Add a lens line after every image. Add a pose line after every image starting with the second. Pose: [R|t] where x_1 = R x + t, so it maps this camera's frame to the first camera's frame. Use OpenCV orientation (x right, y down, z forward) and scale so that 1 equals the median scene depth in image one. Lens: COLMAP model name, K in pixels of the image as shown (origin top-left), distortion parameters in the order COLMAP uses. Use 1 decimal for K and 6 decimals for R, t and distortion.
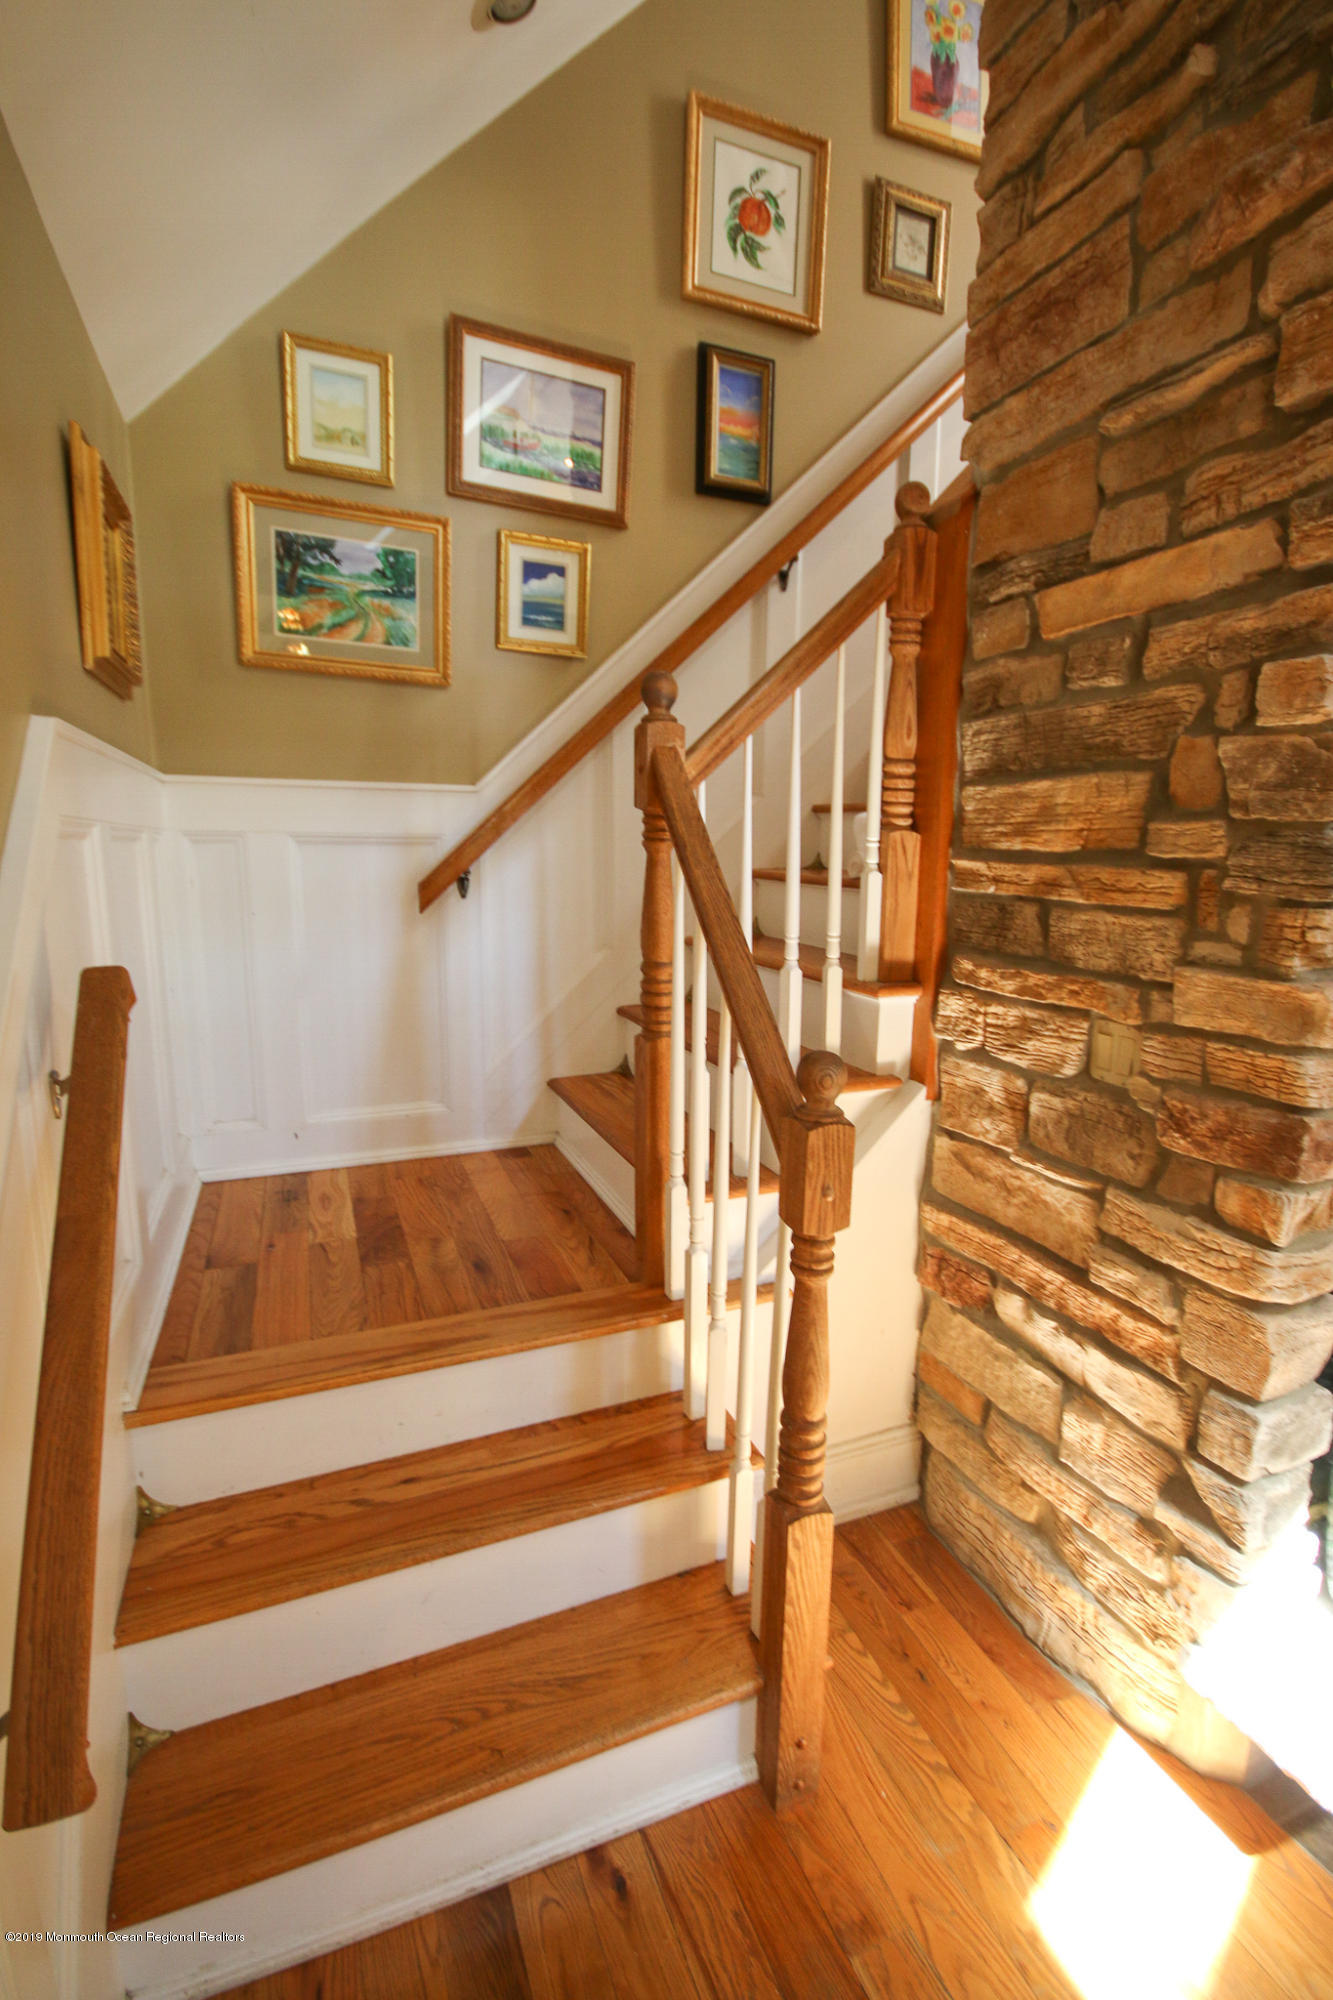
lens RADIAL K [[928.6, 0, 677.8], [0, 928.6, 1002.7], [0, 0, 1]] dist [0.002617, -0.004816]
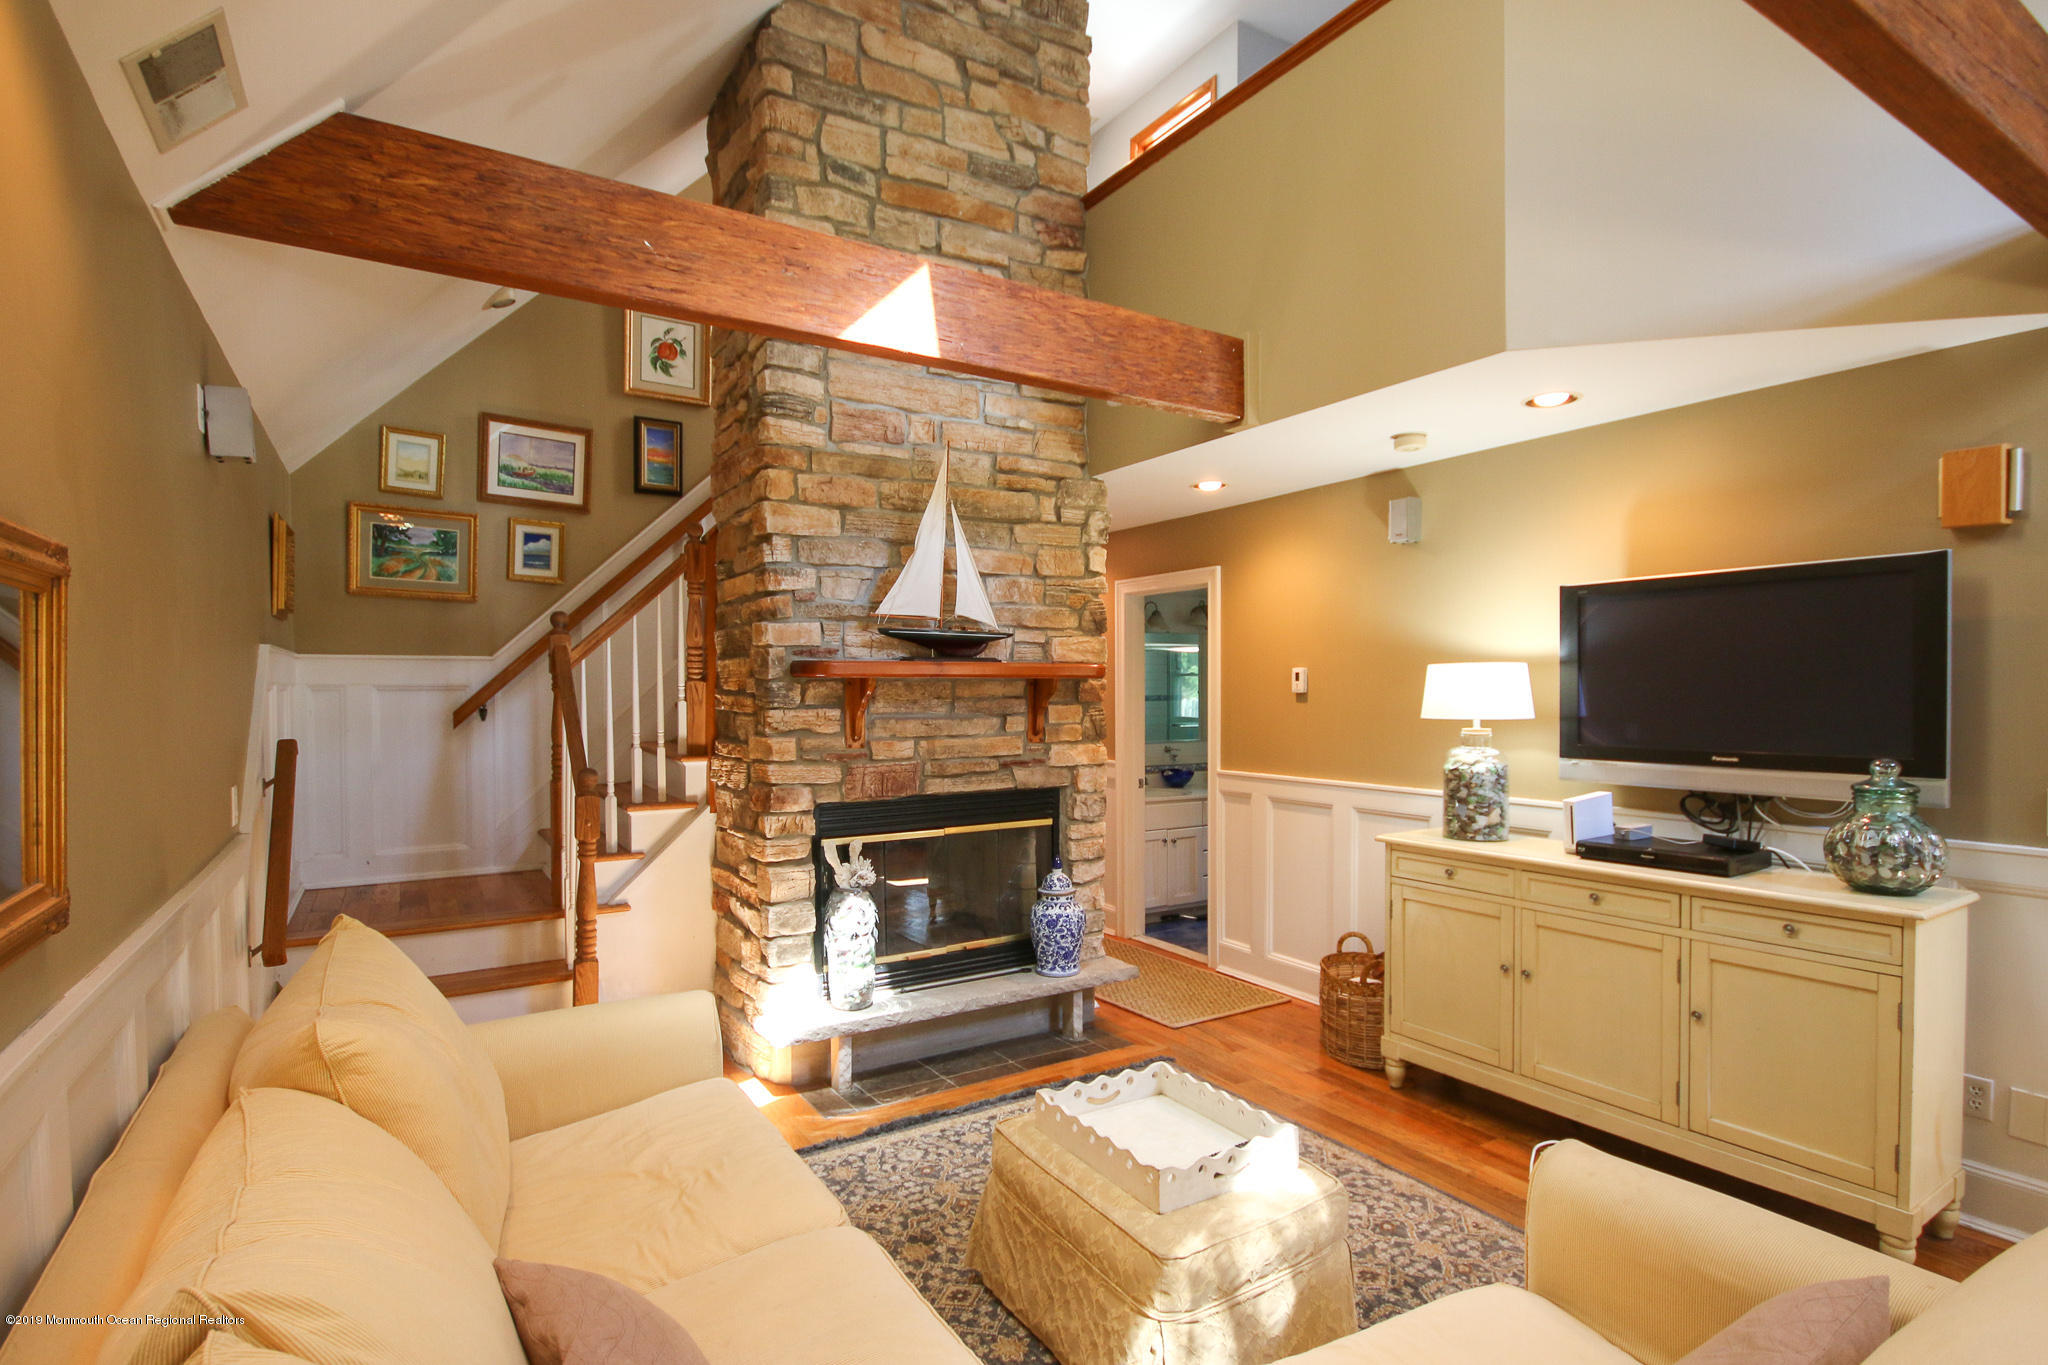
lens RADIAL K [[1020.9, 0, 1044.5], [0, 1020.9, 695.8], [0, 0, 1]] dist [-0.007319, 0.003786]
pose [[0.984882, -0.017081, 0.172383, 0.506313], [0.042590, 0.988458, -0.145387, 0.173685], [-0.167910, 0.150531, 0.974242, -1.099667]]
